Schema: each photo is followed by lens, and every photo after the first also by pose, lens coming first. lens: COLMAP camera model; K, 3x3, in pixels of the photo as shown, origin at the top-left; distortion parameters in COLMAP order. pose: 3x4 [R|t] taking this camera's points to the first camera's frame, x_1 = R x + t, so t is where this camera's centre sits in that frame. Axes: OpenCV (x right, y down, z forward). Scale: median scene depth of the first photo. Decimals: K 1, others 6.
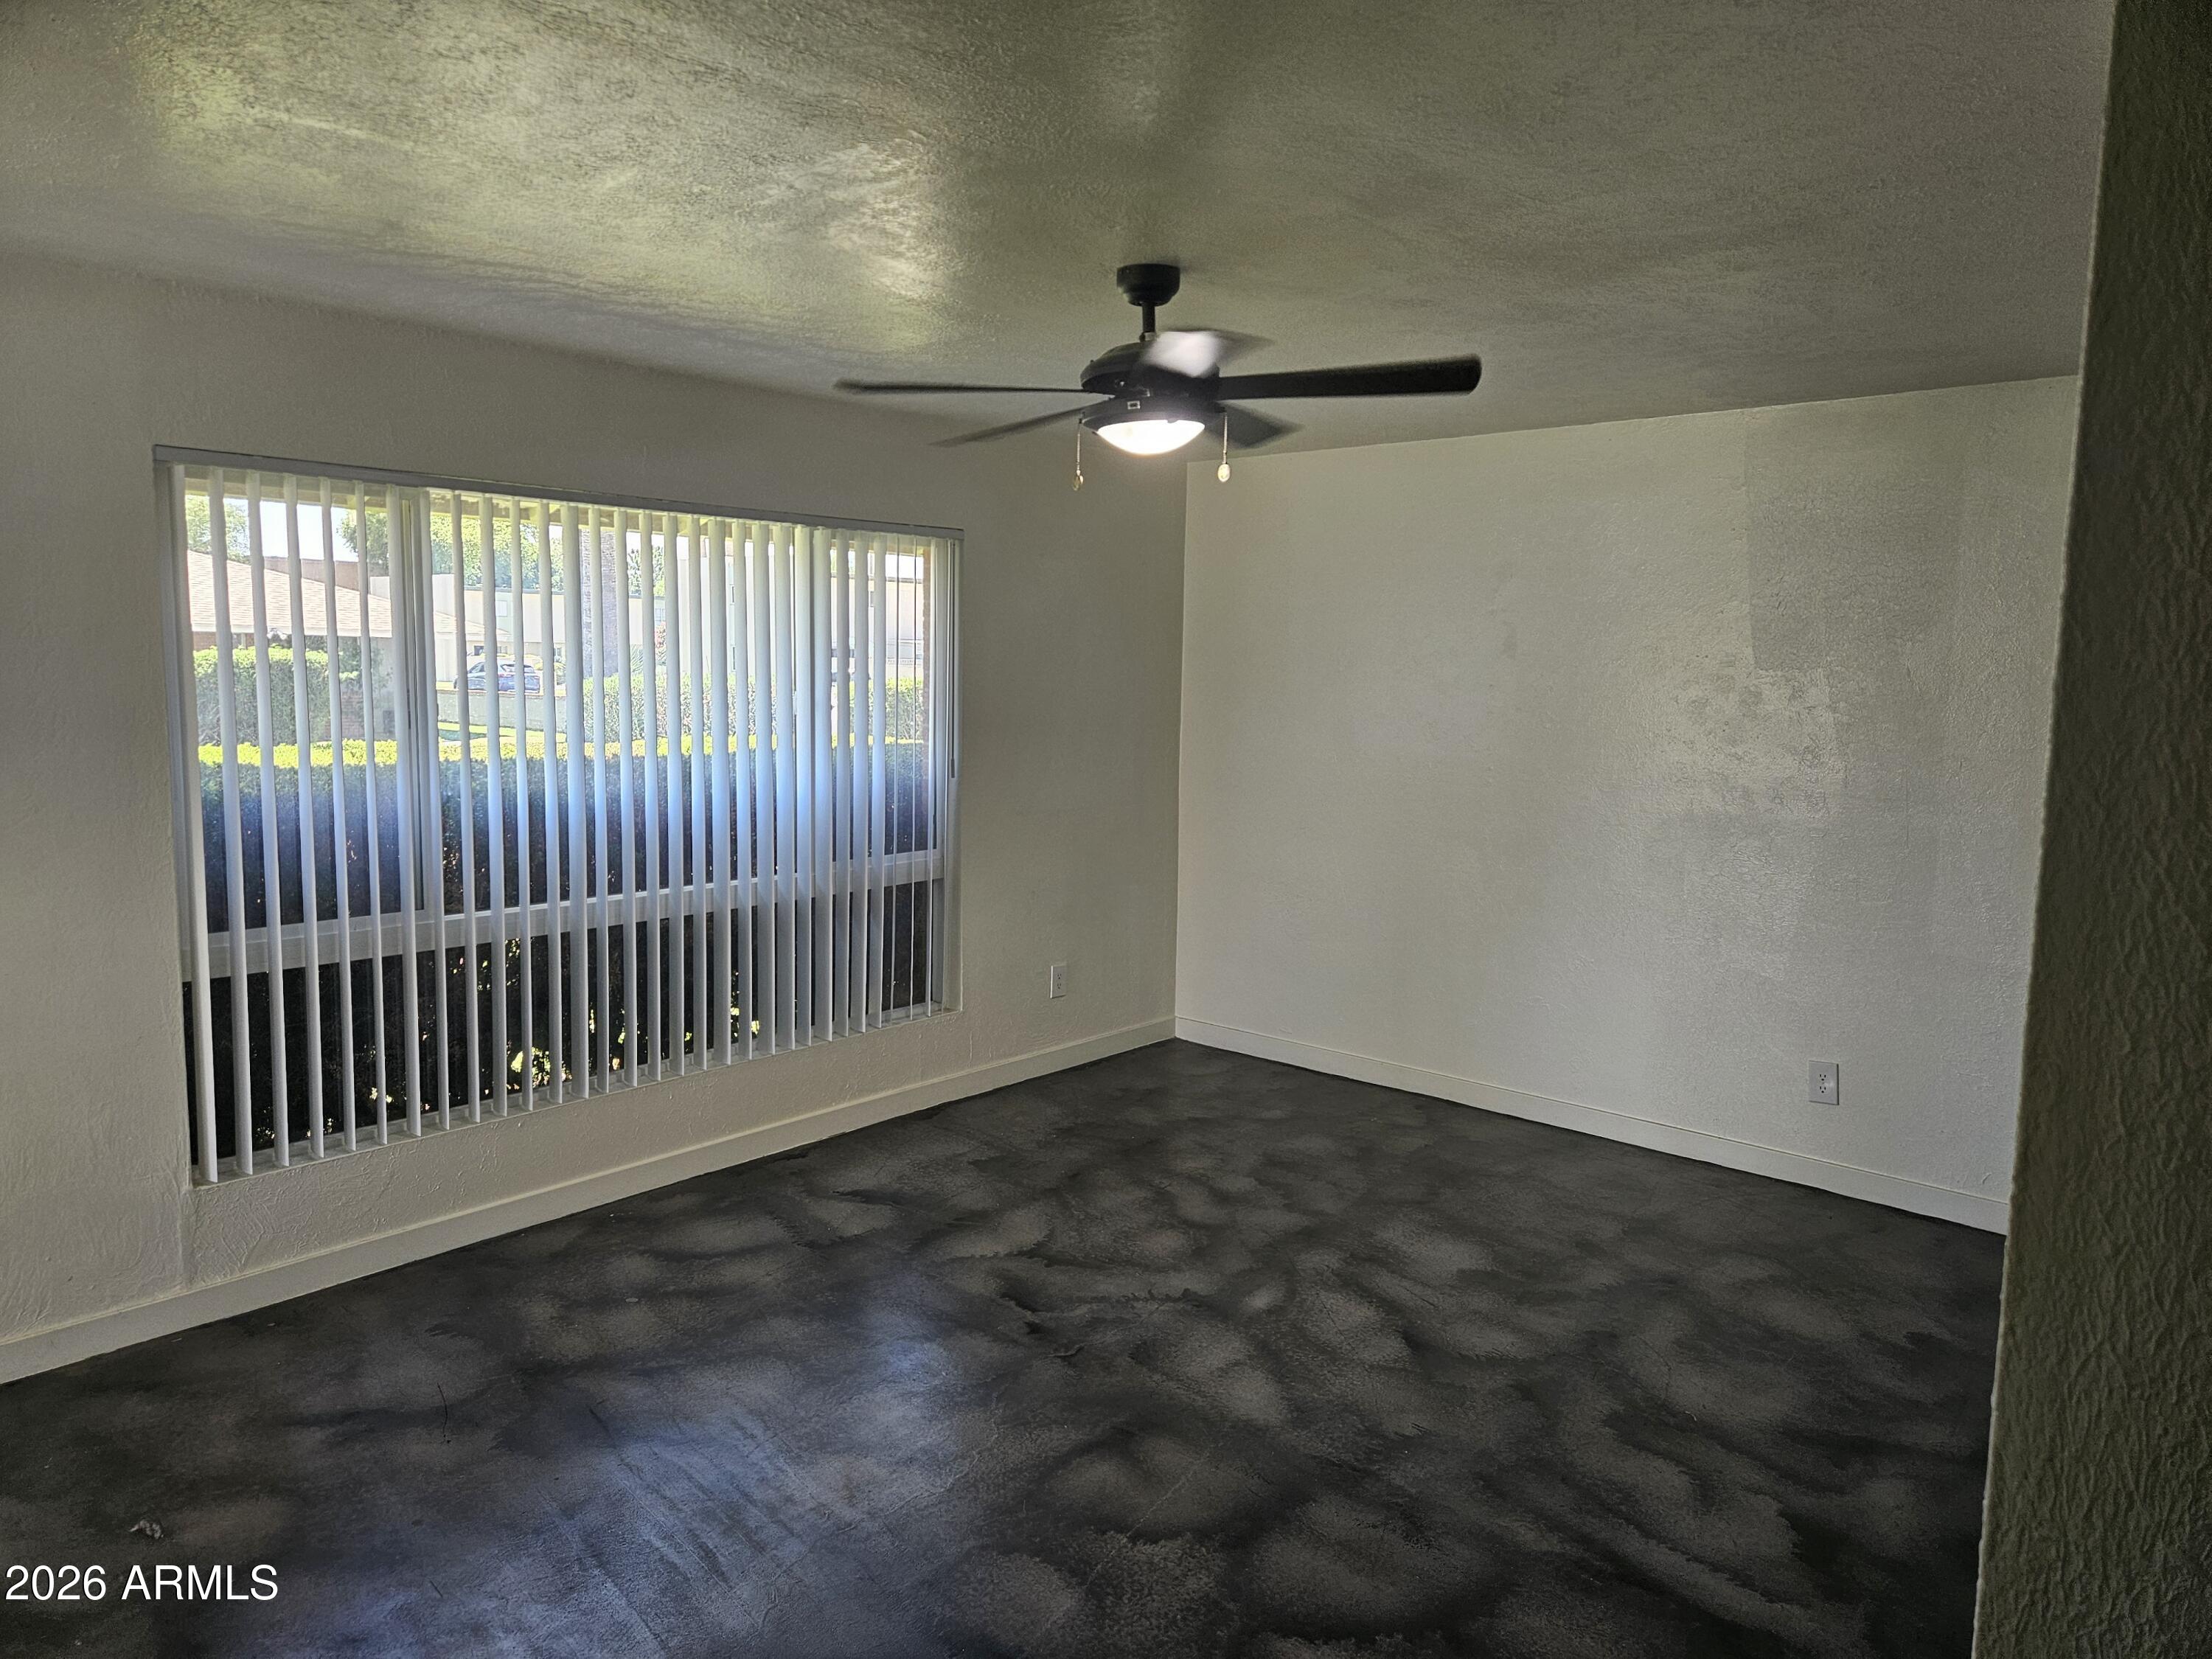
lens RADIAL K [[1484.1, 0, 1087.9], [0, 1484.1, 839.6], [0, 0, 1]] dist [0.077922, -0.062260]
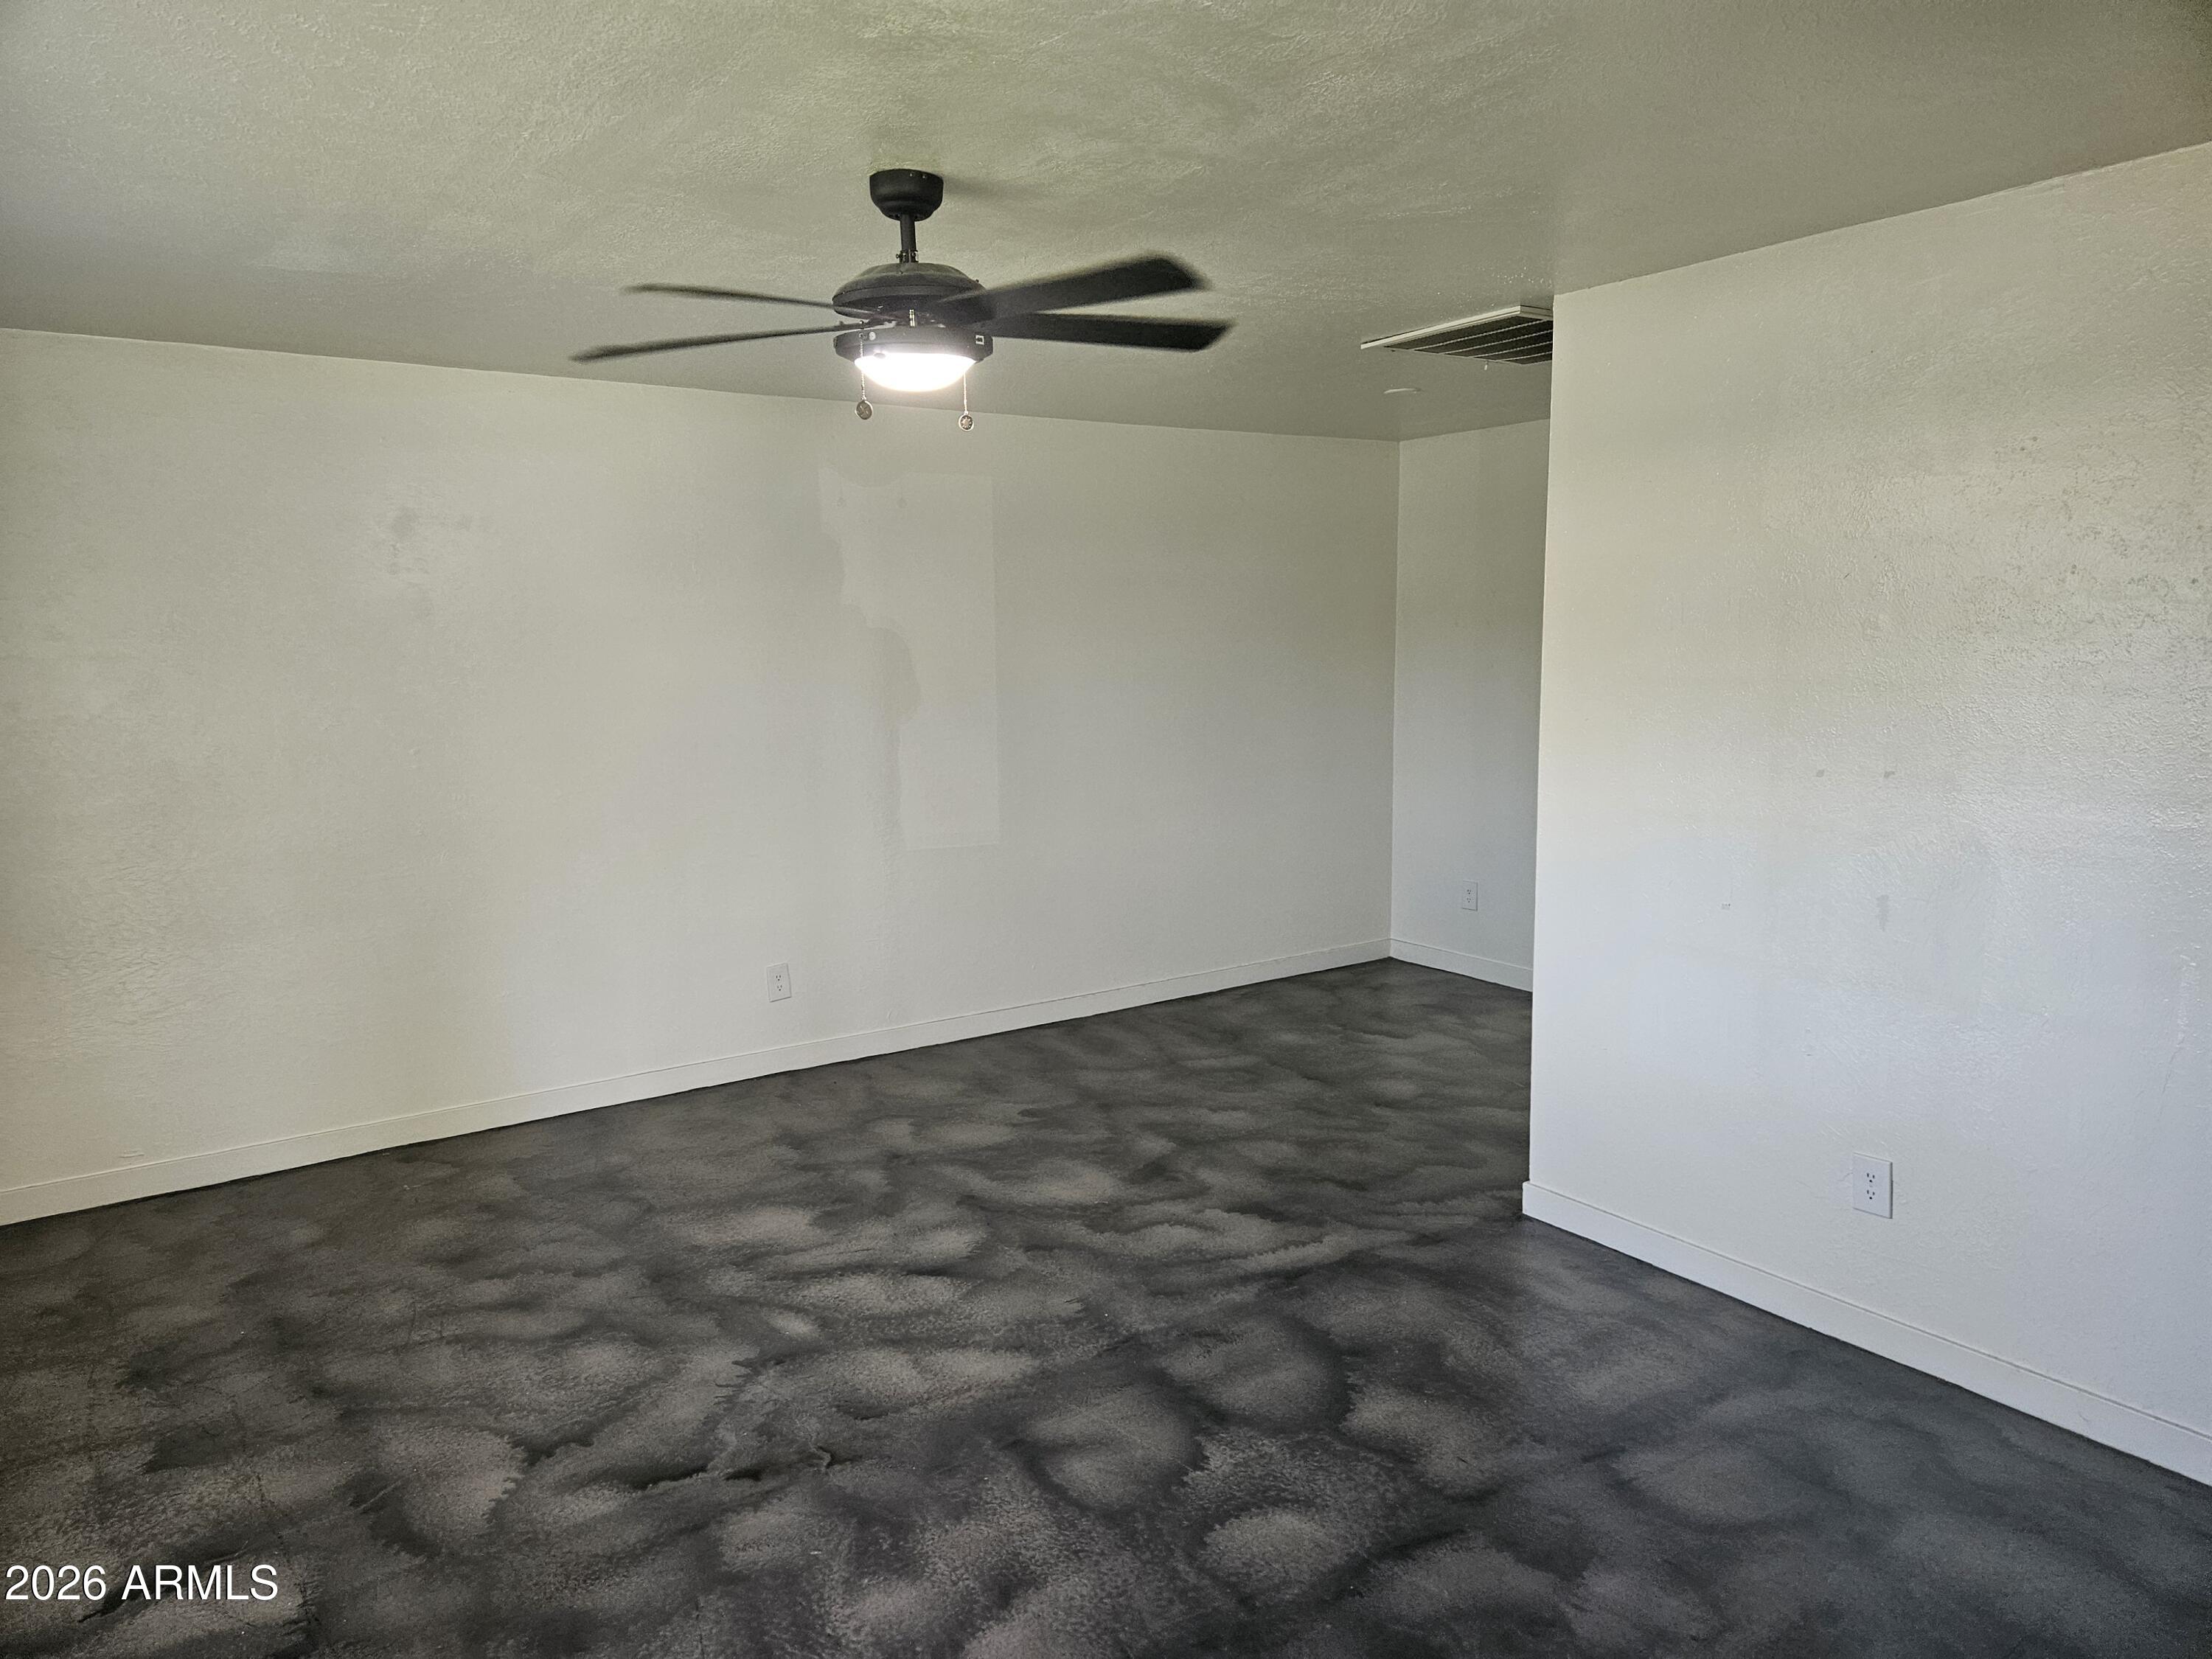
lens RADIAL K [[1484.1, 0, 1088.9], [0, 1484.1, 834.1], [0, 0, 1]] dist [0.077922, -0.062260]
pose [[0.246803, -0.157397, 0.956198, -0.696063], [0.141149, 0.982037, 0.125218, -0.080424], [-0.958731, 0.104062, 0.264586, 0.575224]]
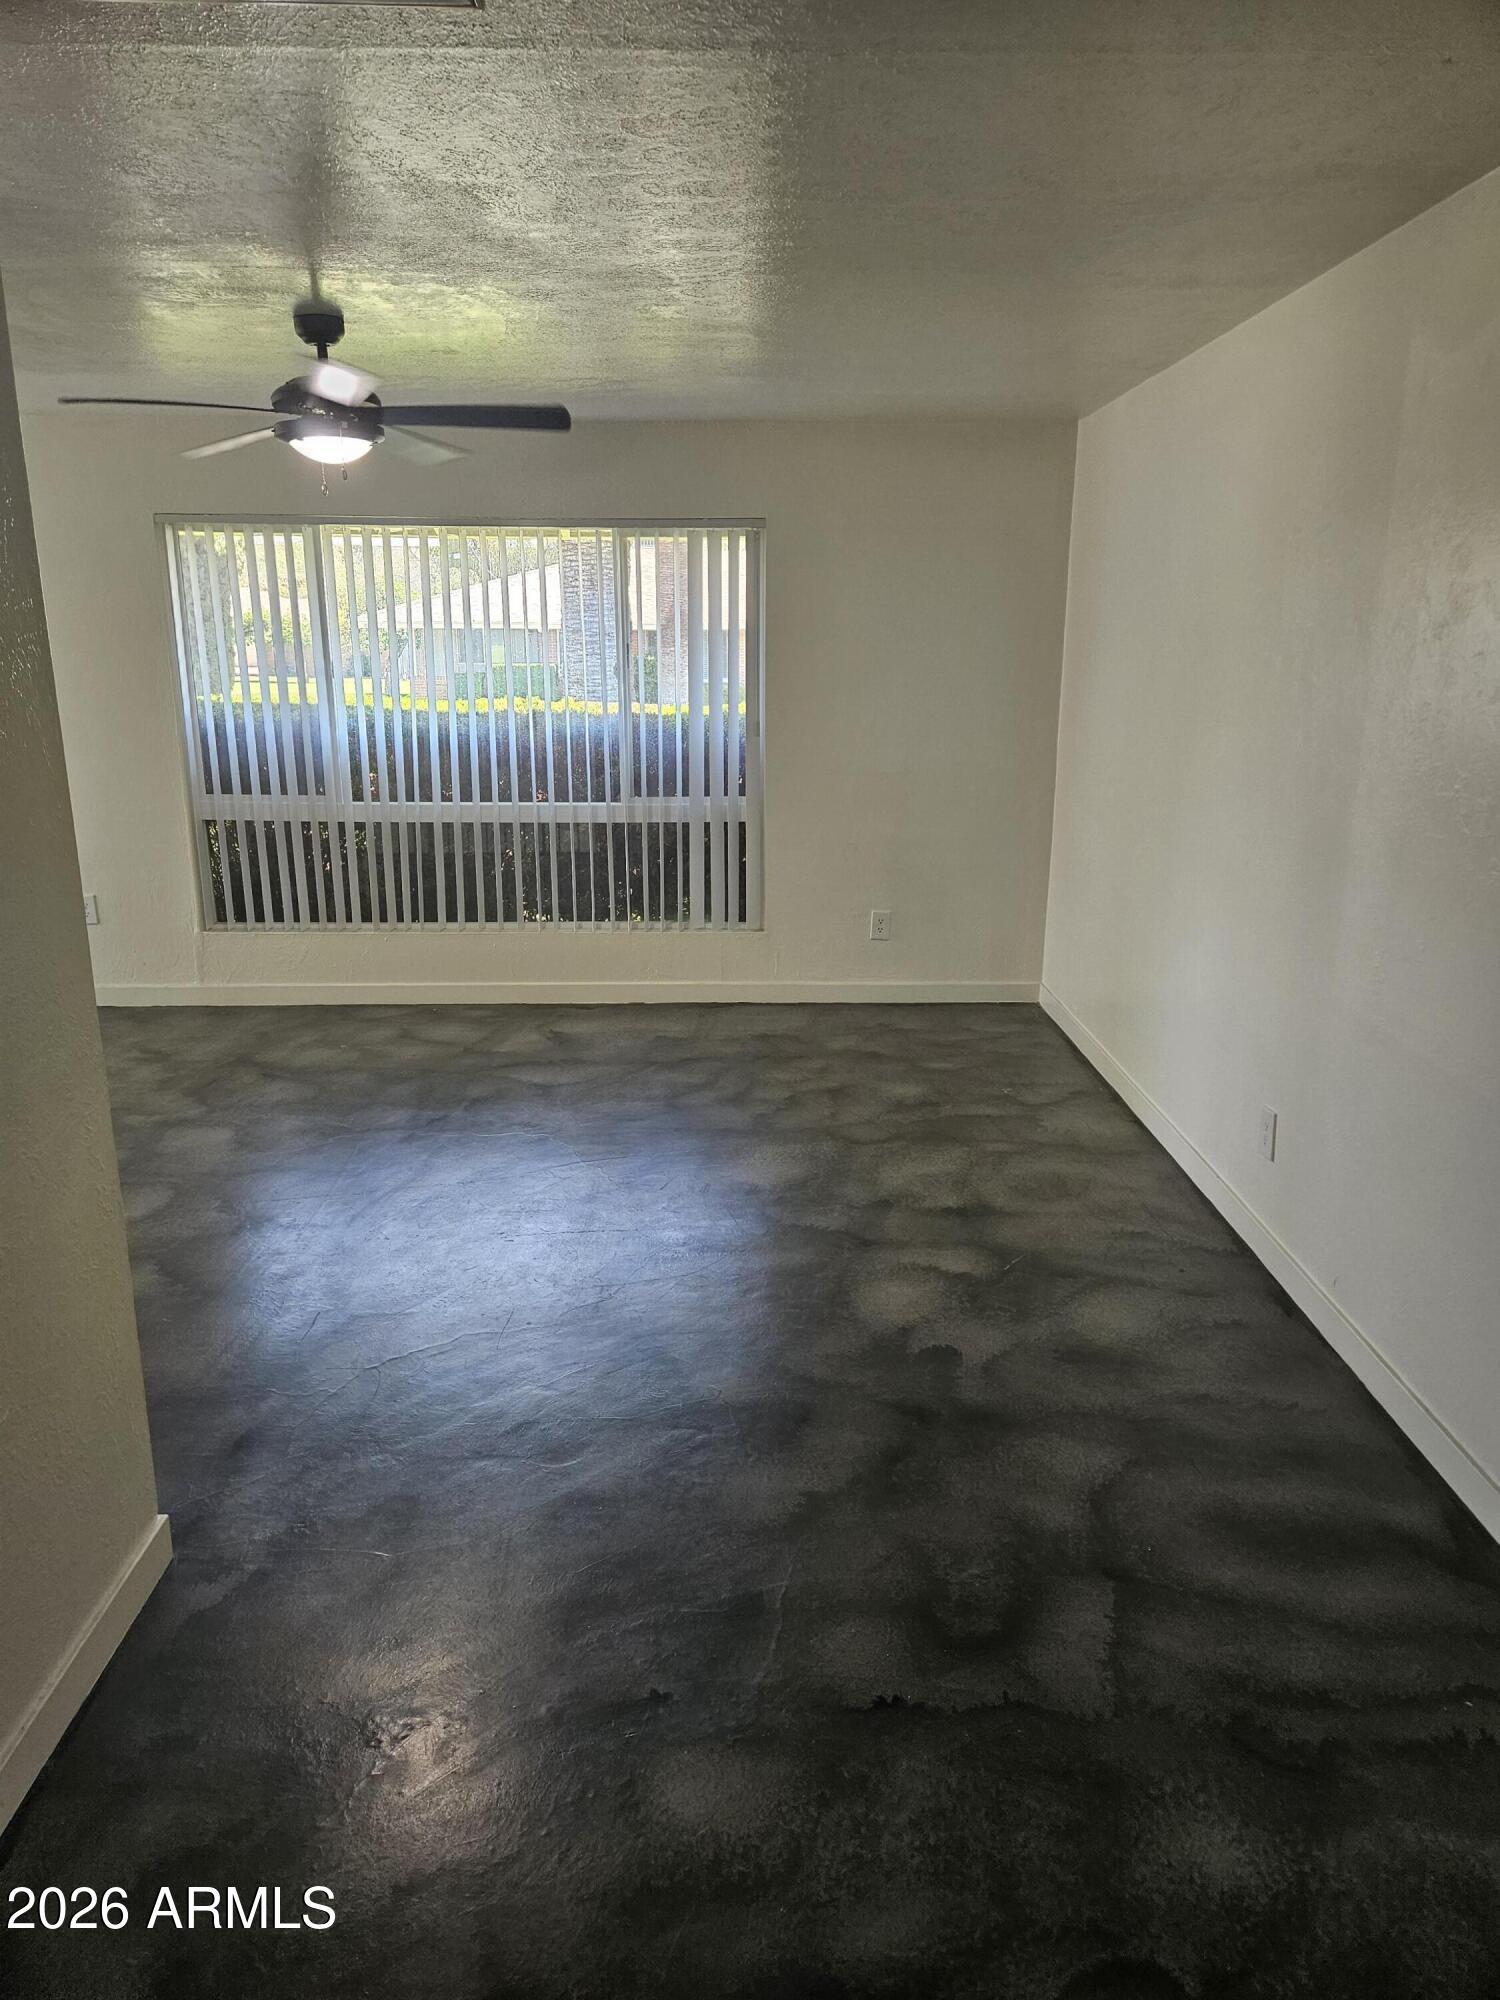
lens RADIAL K [[1341.8, 0, 760.9], [0, 1341.8, 1001.8], [0, 0, 1]] dist [0.077922, -0.062260]
pose [[0.676884, 0.176584, -0.714595, 1.050664], [-0.082165, 0.982857, 0.165046, -0.014972], [0.731489, -0.053002, 0.679790, 0.362172]]
